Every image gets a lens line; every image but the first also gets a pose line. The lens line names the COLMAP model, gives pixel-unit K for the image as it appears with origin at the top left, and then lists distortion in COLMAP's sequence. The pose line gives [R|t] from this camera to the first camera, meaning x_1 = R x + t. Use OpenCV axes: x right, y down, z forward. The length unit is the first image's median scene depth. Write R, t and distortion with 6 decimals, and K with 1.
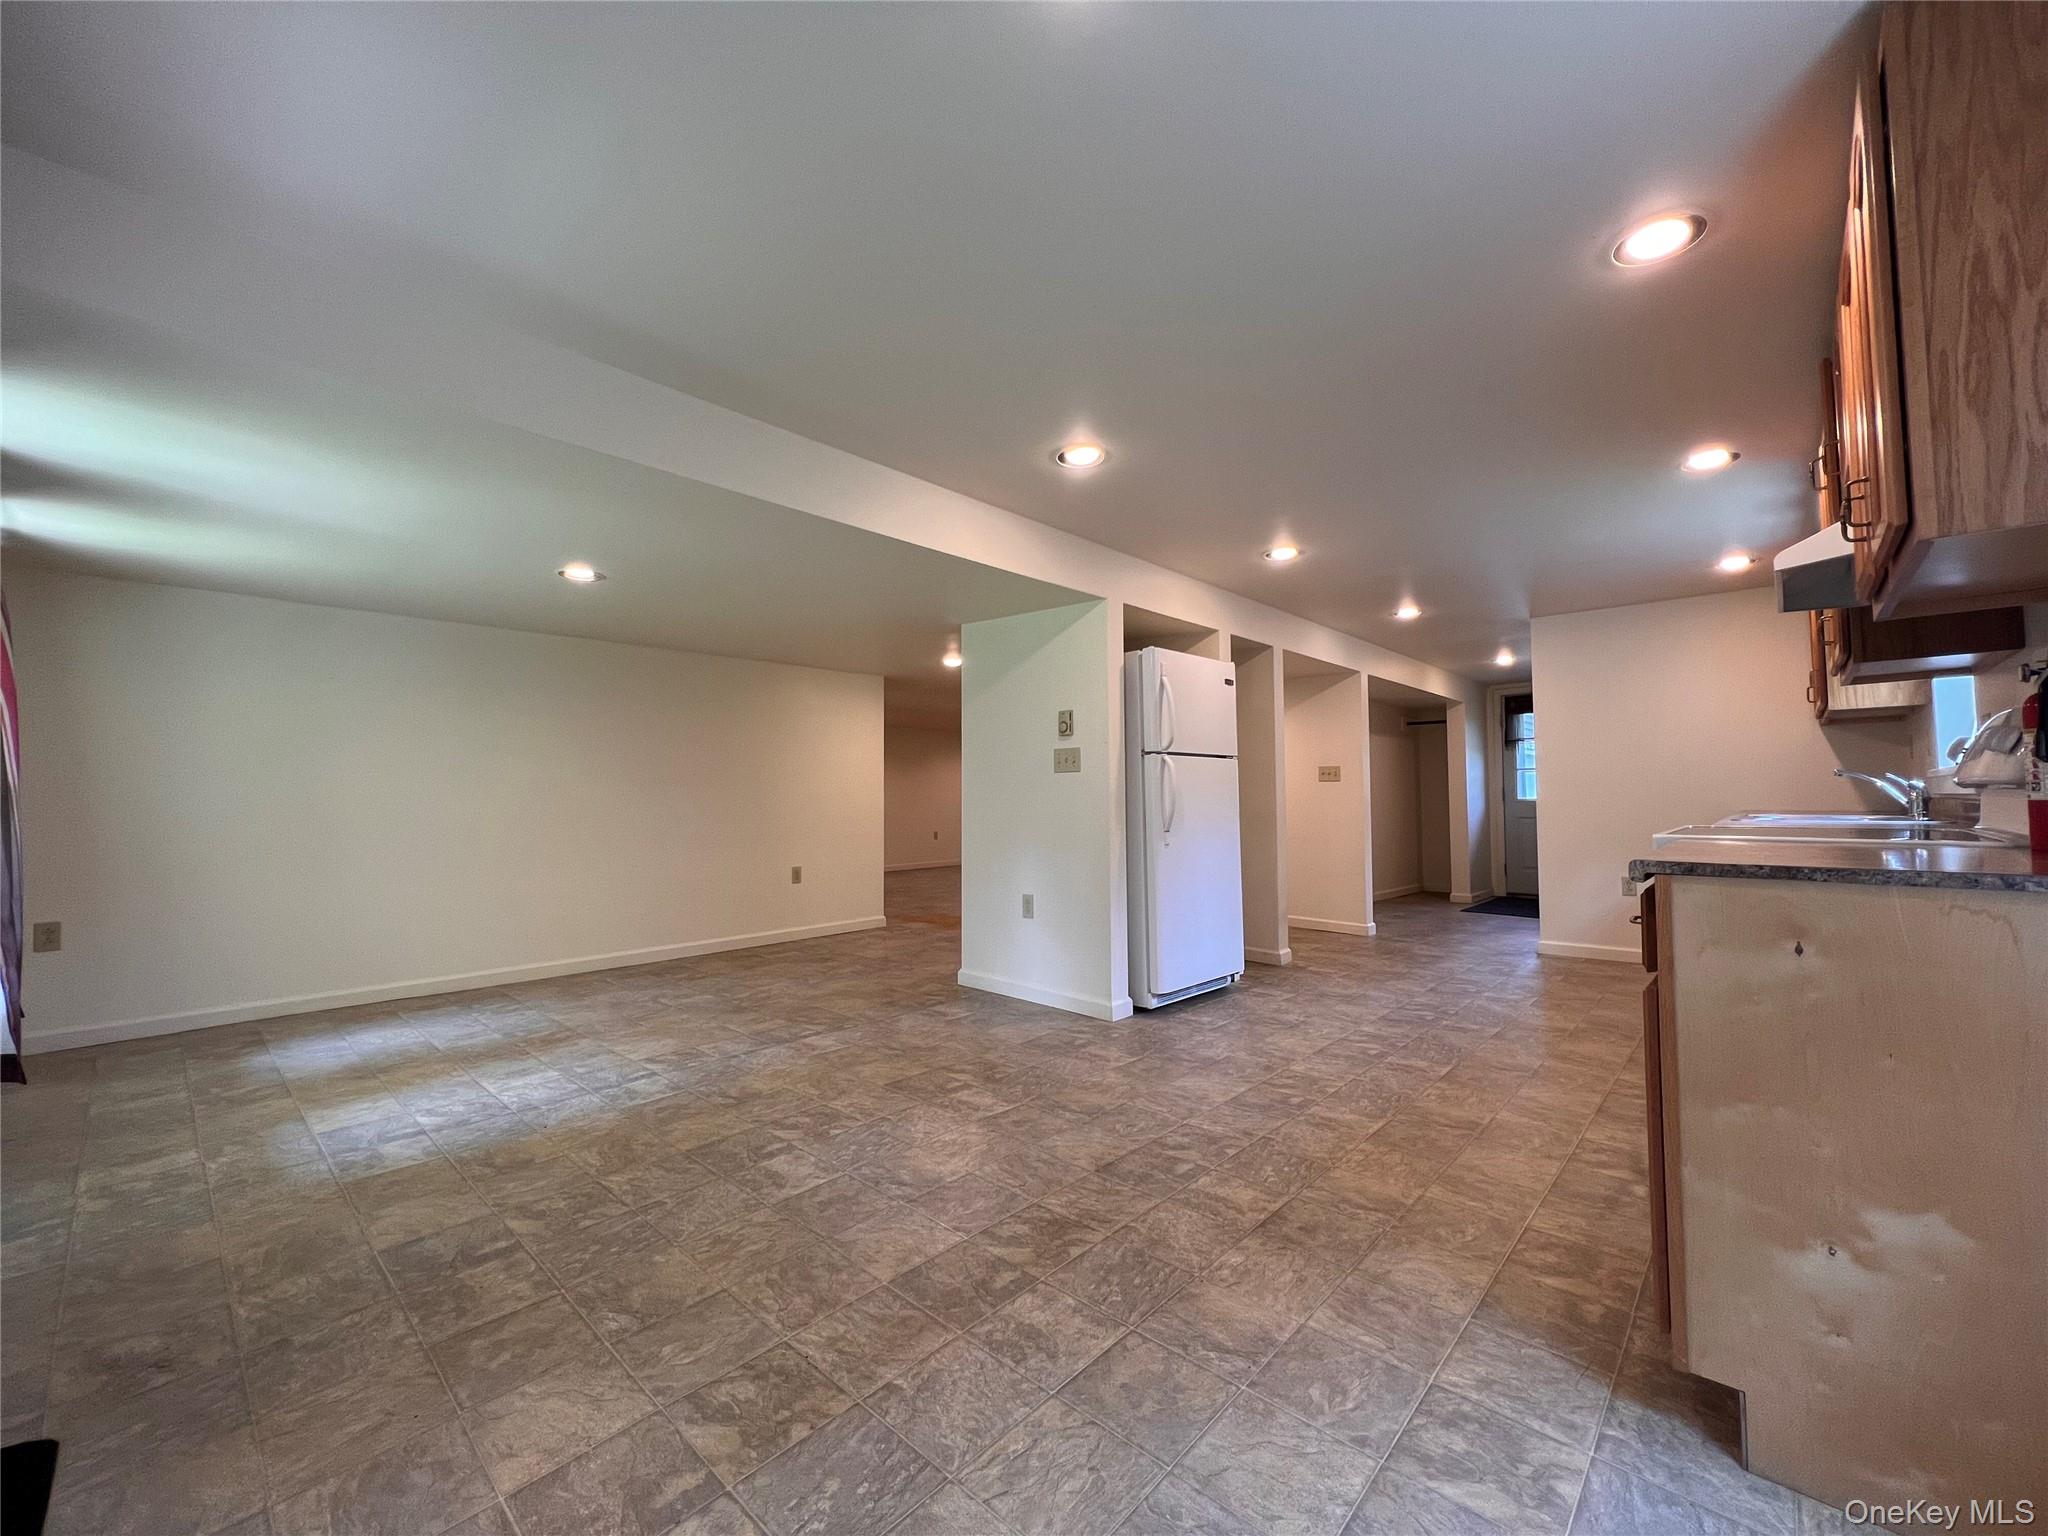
lens RADIAL K [[821.1, 0, 1023.9], [0, 821.1, 762.6], [0, 0, 1]] dist [-0.002347, 0.000986]
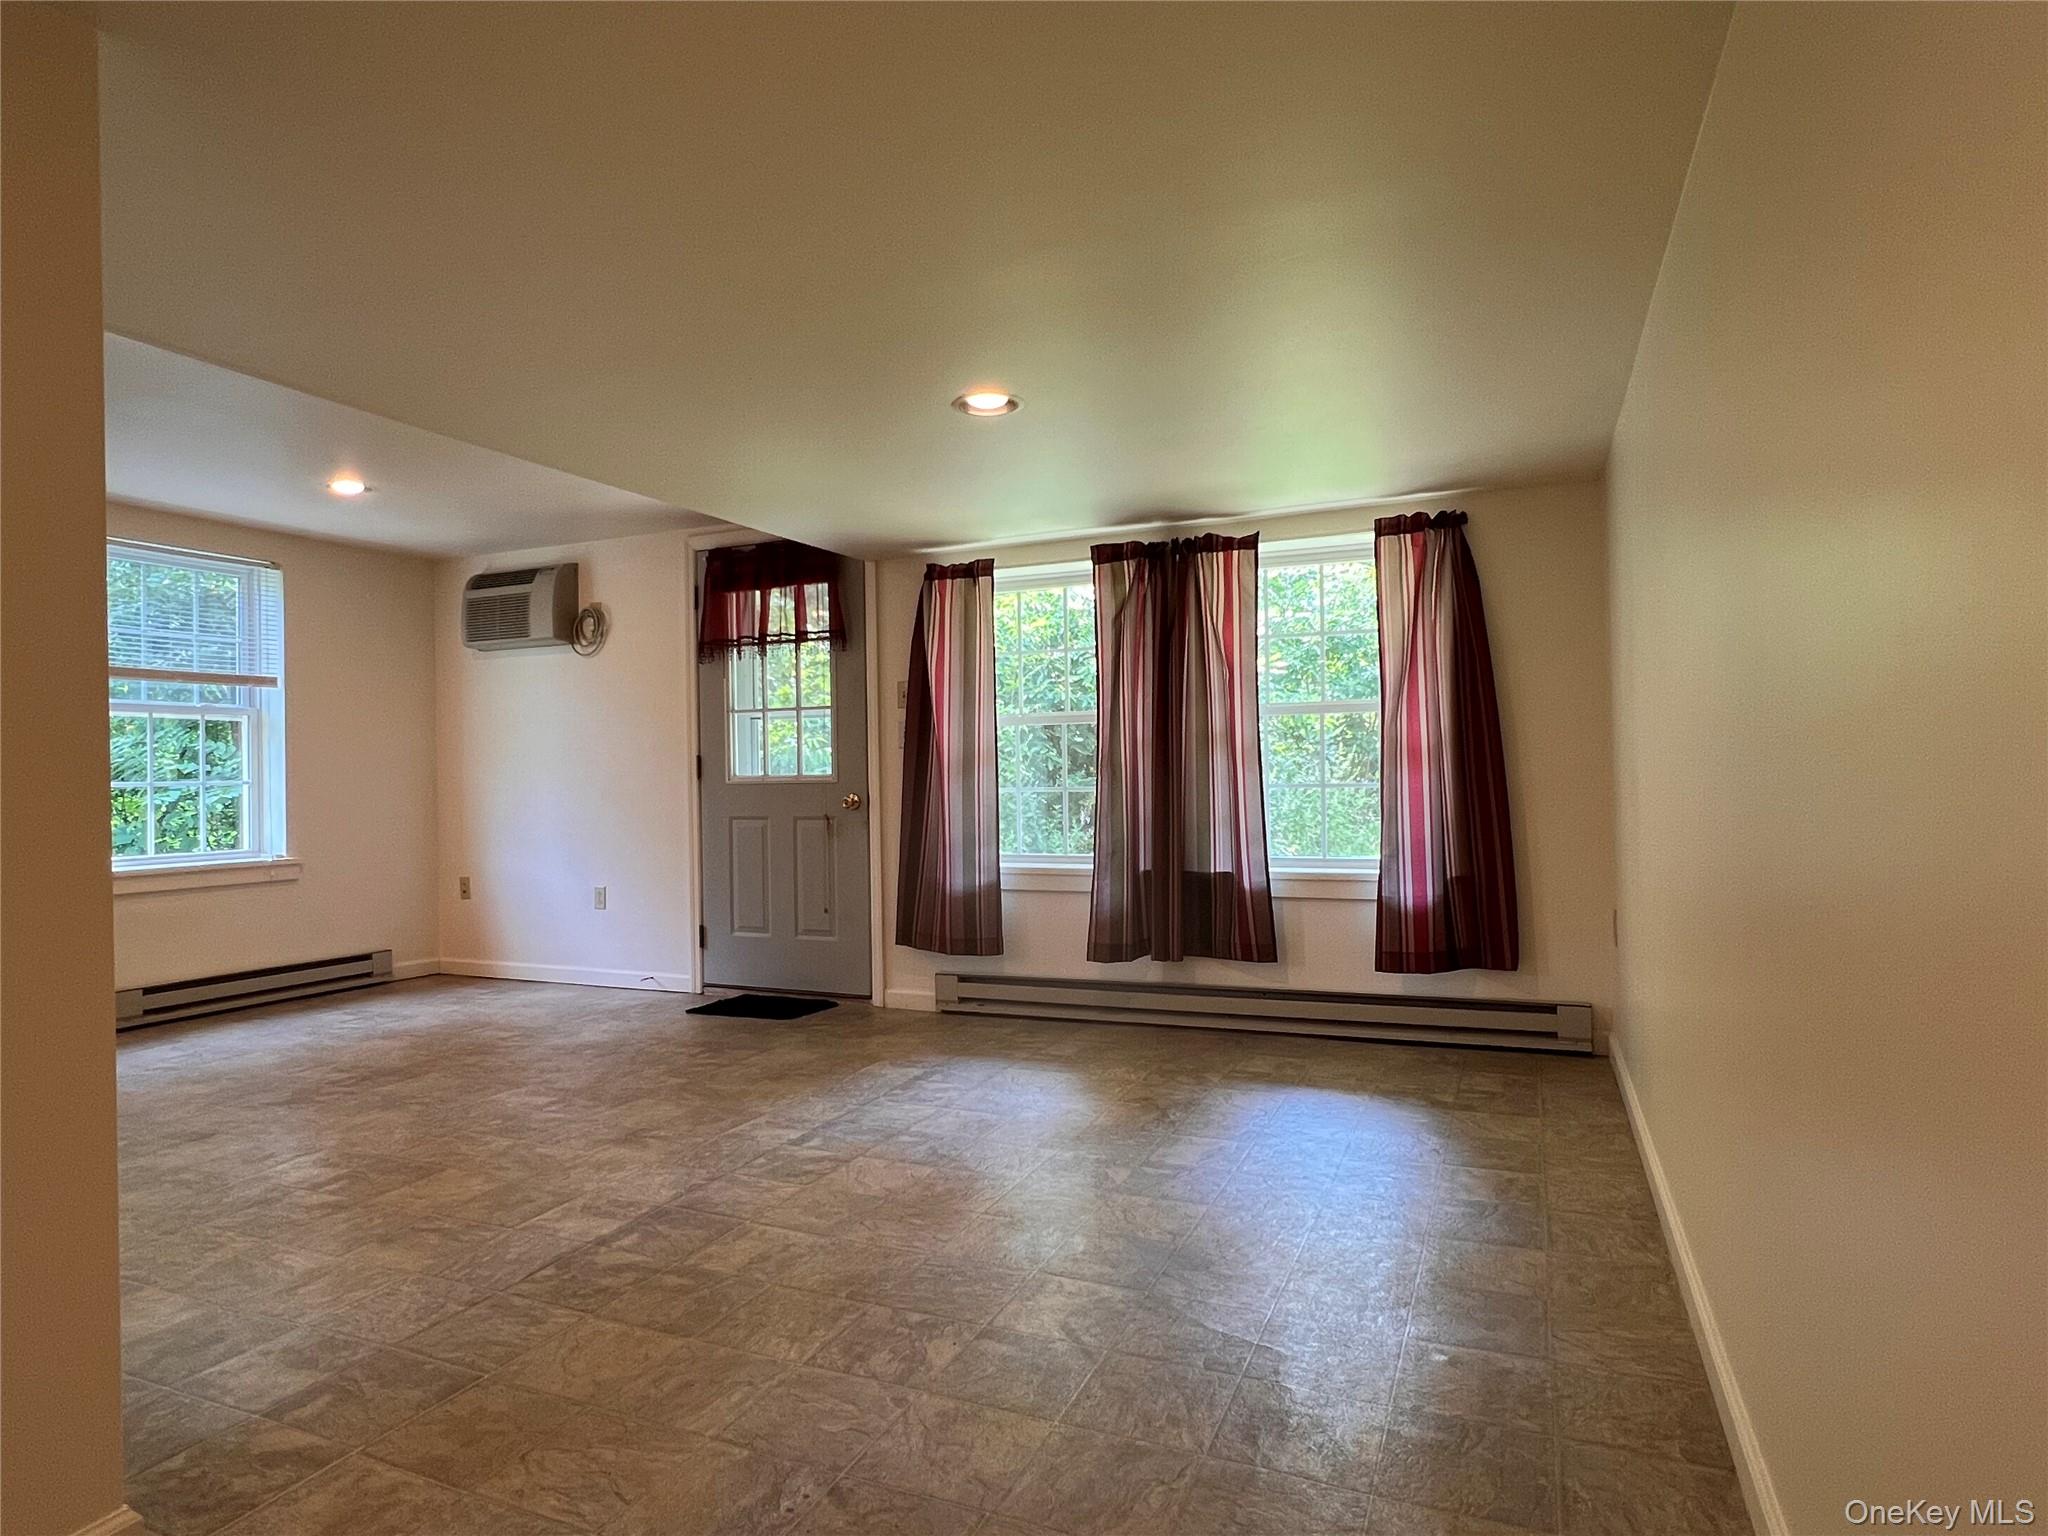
lens RADIAL K [[1138.5, 0, 1024.0], [0, 1138.5, 768.0], [0, 0, 1]] dist [0.000786, 0.000908]
pose [[-0.944278, 0.018669, -0.328619, -0.340683], [0.034725, 0.998469, -0.043058, 0.099866], [0.327312, -0.052070, -0.943480, 2.208055]]
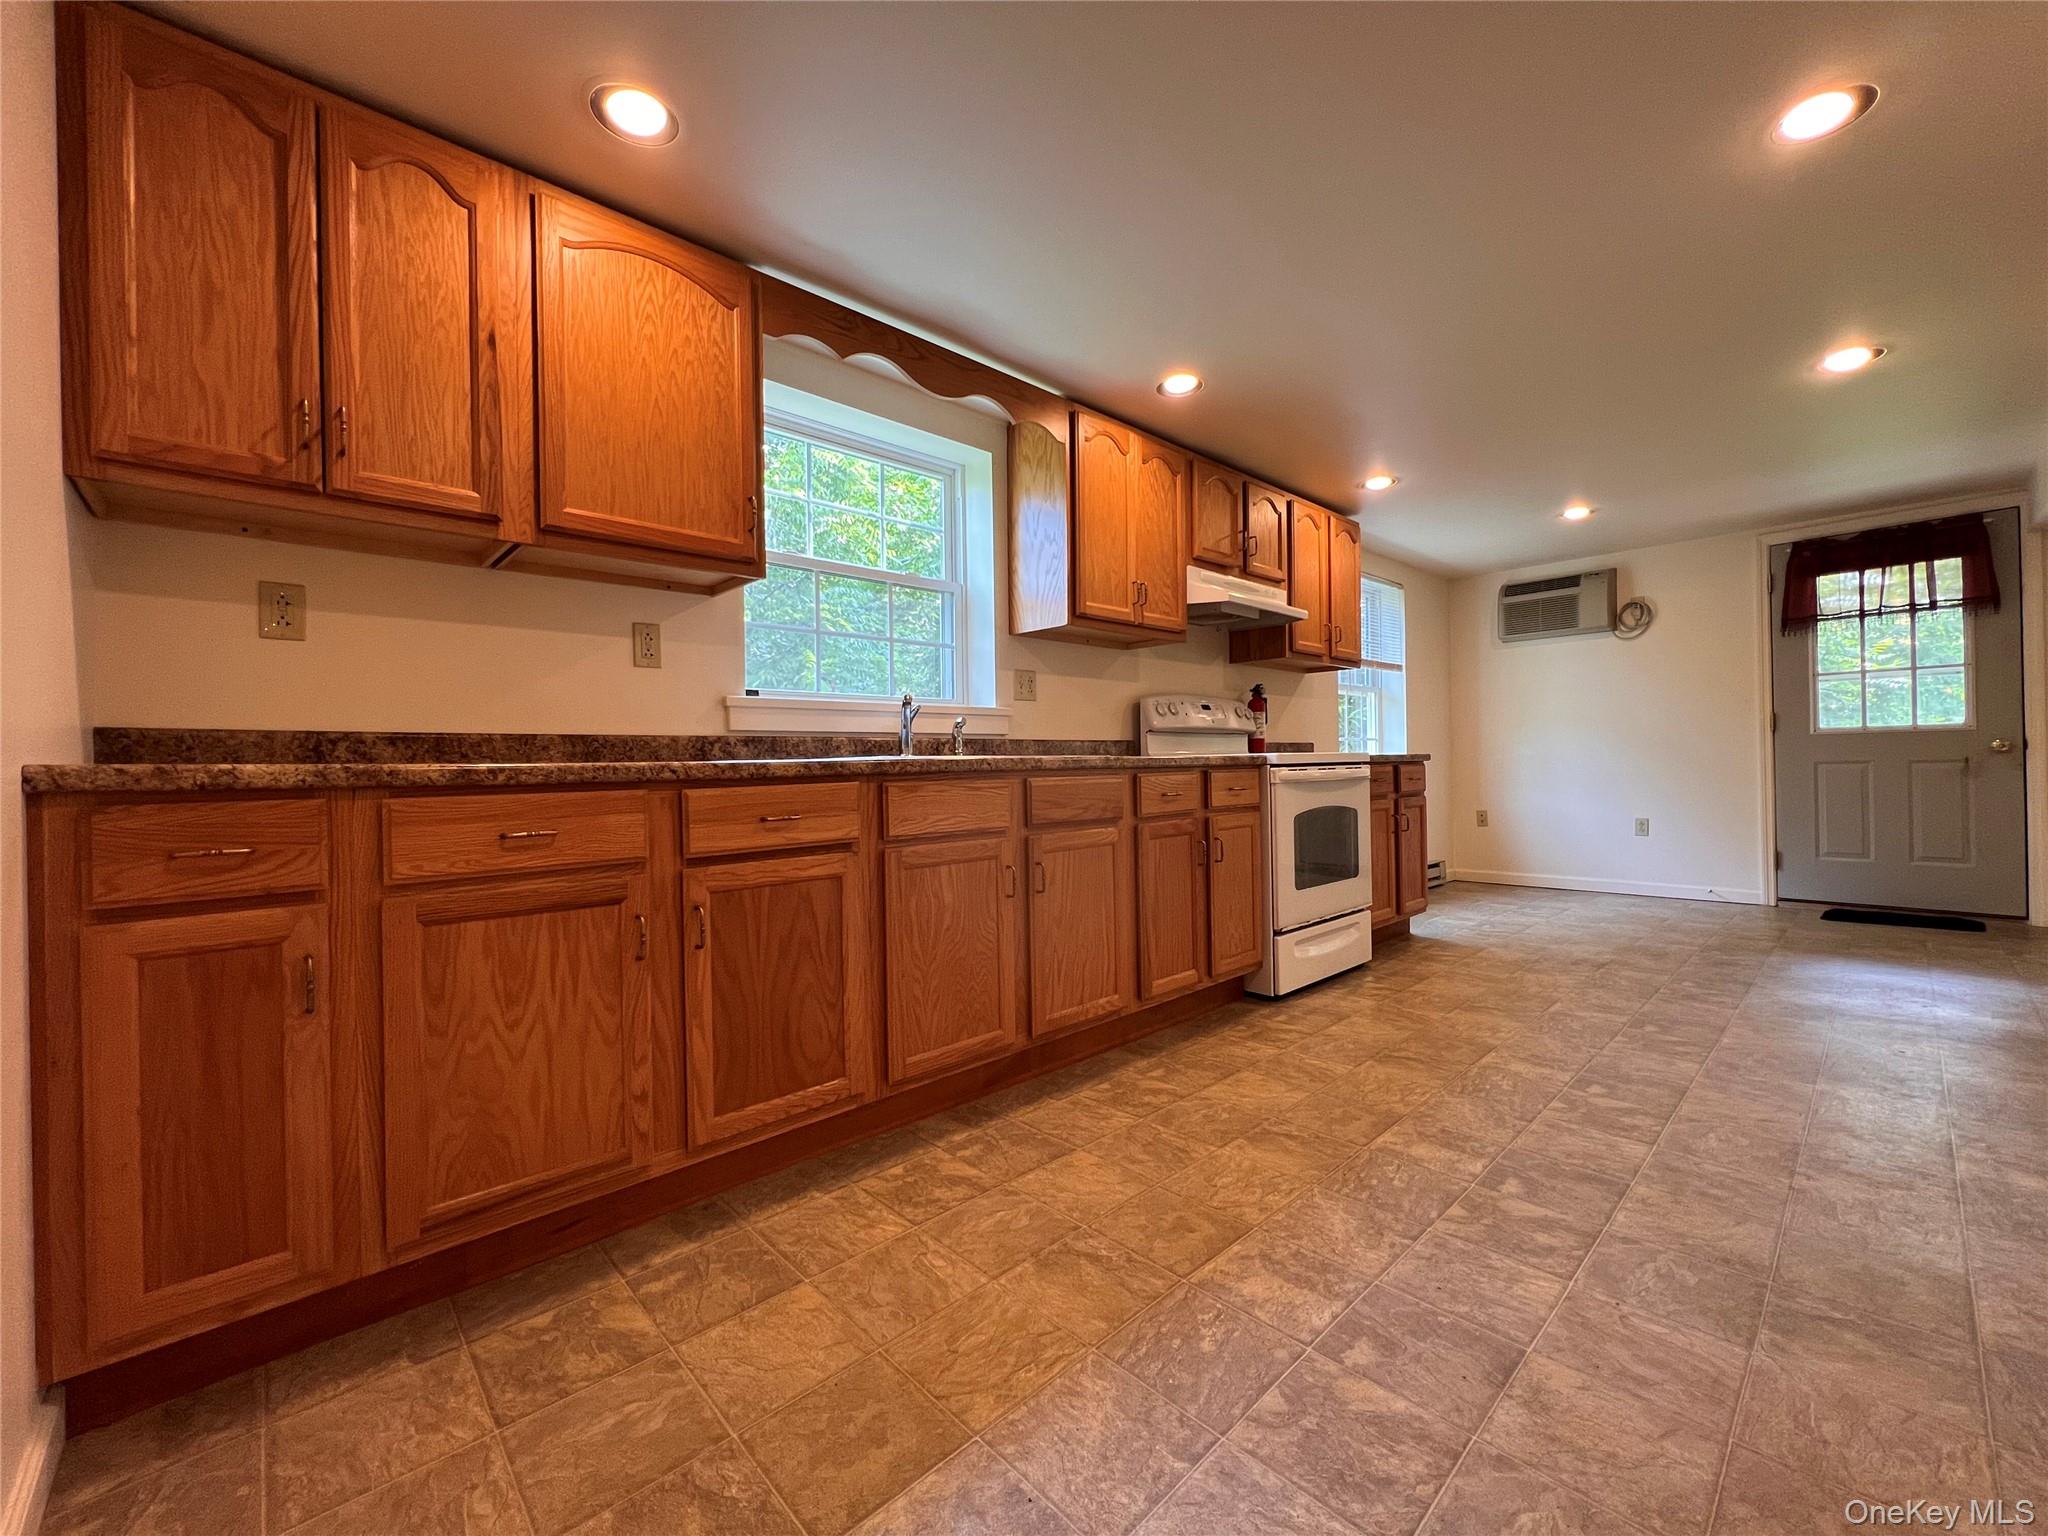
lens RADIAL K [[821.1, 0, 1023.9], [0, 821.1, 762.6], [0, 0, 1]] dist [-0.002347, 0.000986]
pose [[-0.997338, 0.023395, 0.069057, 0.988042], [0.020425, 0.998849, -0.043404, 0.122962], [-0.069993, -0.041878, -0.996668, 2.013624]]
